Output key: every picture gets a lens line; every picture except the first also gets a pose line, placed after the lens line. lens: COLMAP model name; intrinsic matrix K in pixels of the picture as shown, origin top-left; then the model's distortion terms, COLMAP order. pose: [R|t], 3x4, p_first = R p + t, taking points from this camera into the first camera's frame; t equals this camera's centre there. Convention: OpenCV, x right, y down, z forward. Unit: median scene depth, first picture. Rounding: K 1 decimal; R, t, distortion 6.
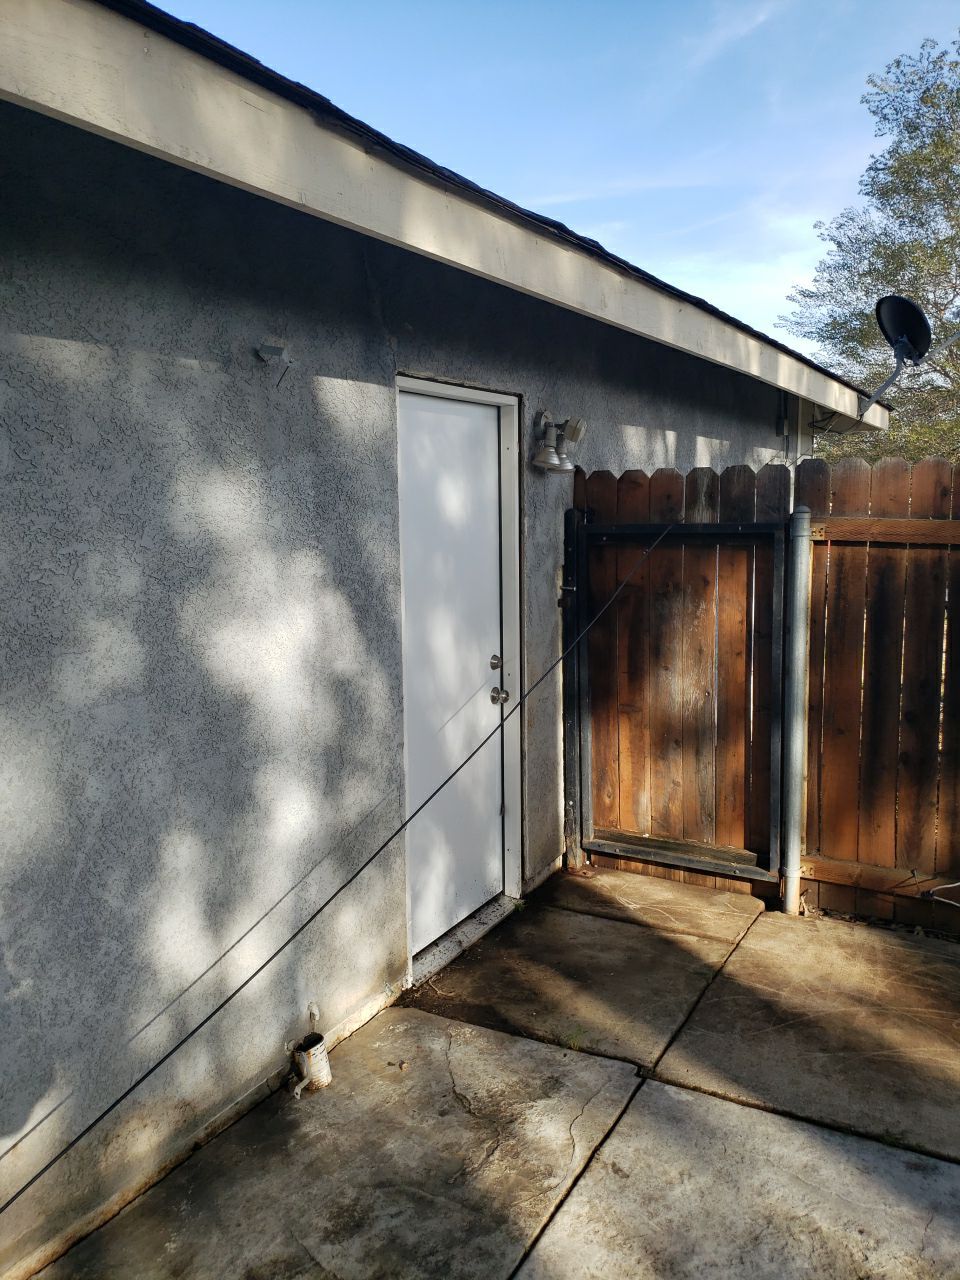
lens RADIAL K [[1061.4, 0, 480.0], [0, 1061.4, 640.0], [0, 0, 1]] dist [0.014020, -0.009217]
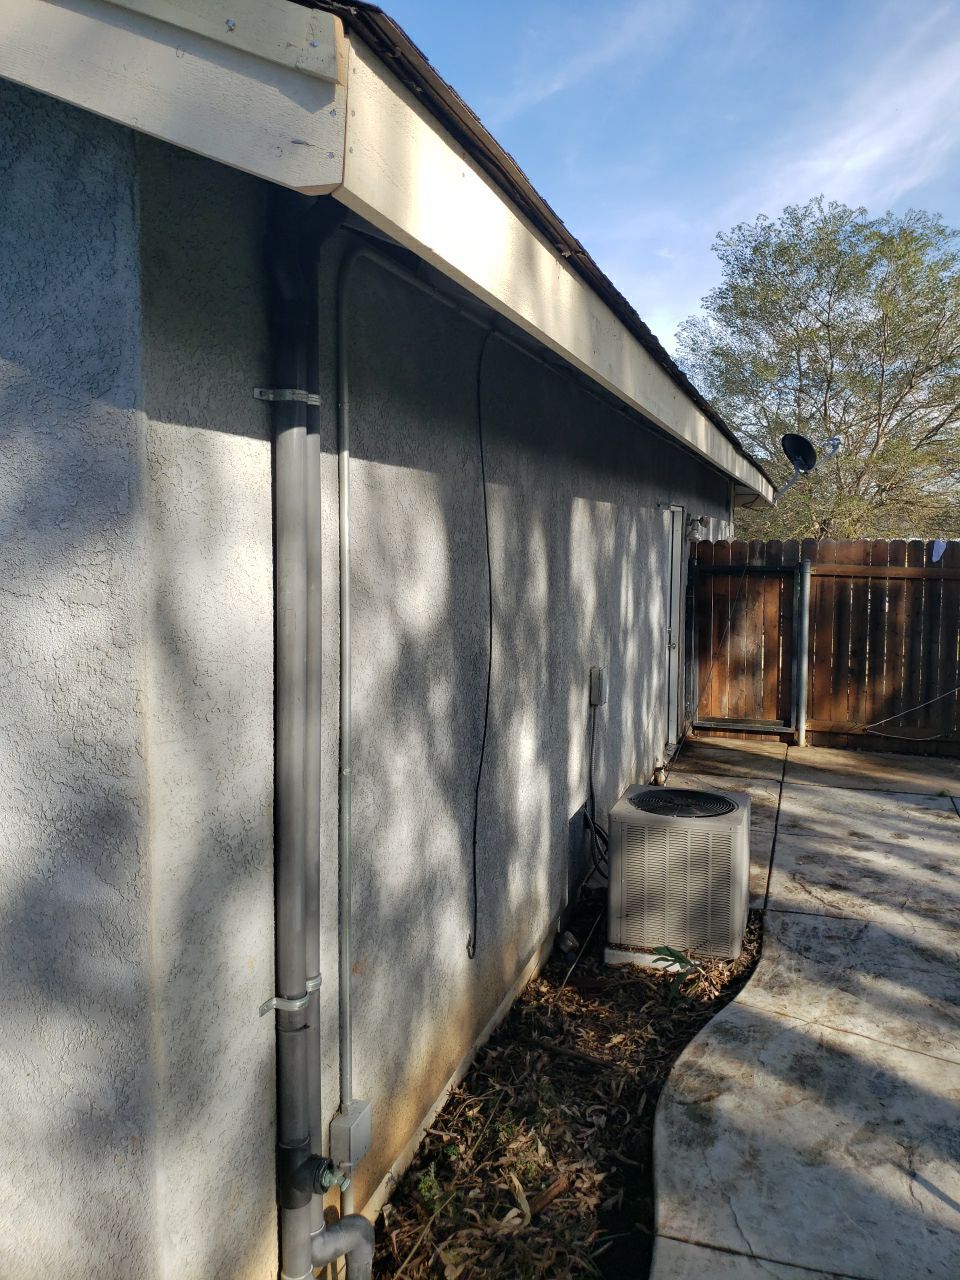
lens RADIAL K [[1061.4, 0, 480.0], [0, 1061.4, 640.0], [0, 0, 1]] dist [0.014020, -0.009217]
pose [[0.981348, -0.001569, 0.192232, -0.729251], [0.007225, 0.999561, -0.028727, 0.093602], [-0.192103, 0.029580, 0.980929, -0.956342]]
